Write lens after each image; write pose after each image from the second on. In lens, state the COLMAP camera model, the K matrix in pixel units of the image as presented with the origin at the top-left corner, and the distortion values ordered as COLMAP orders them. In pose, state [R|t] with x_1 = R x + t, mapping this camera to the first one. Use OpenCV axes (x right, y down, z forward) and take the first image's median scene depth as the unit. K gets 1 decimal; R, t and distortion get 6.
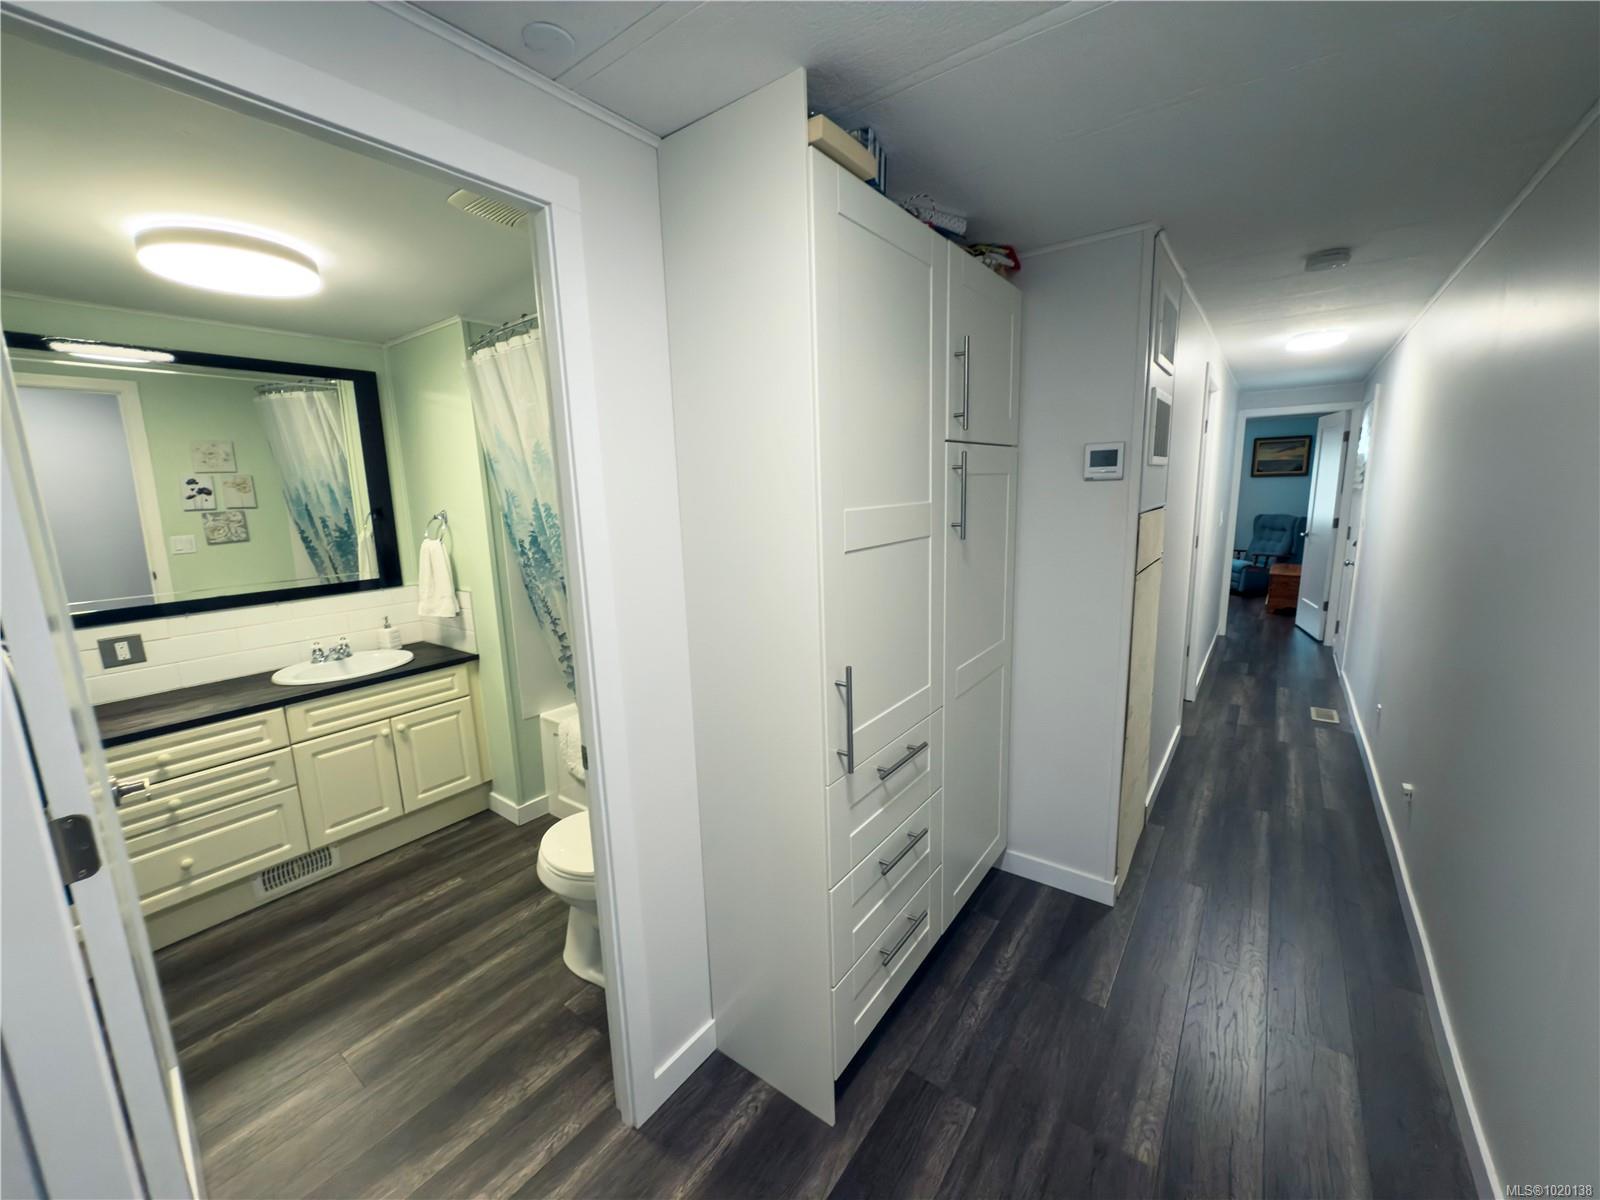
lens RADIAL K [[639.0, 0, 800.0], [0, 639.0, 600.0], [0, 0, 1]] dist [0.001034, -0.000307]
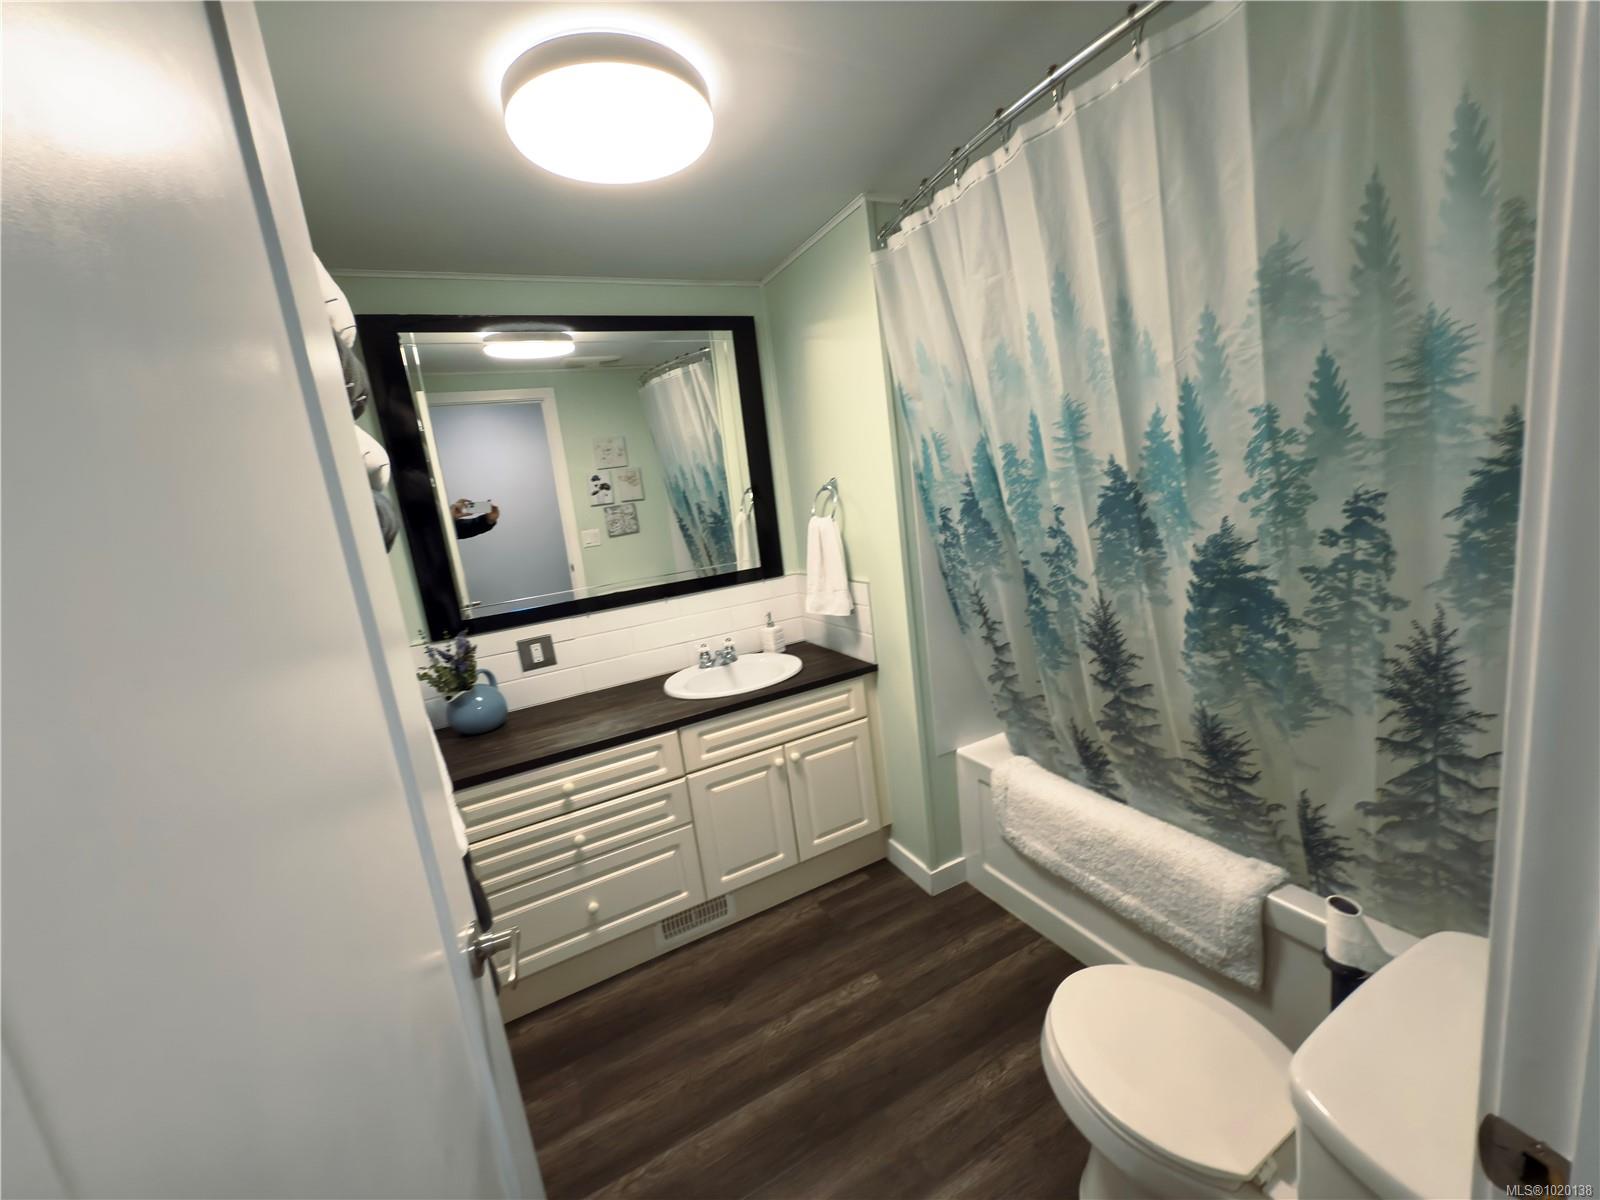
lens RADIAL K [[639.0, 0, 800.0], [0, 639.0, 600.0], [0, 0, 1]] dist [0.001034, -0.000307]
pose [[0.893214, -0.000690, -0.449631, -0.258315], [0.017854, 0.999265, 0.033935, -0.020503], [0.449277, -0.038339, 0.892569, 0.298582]]
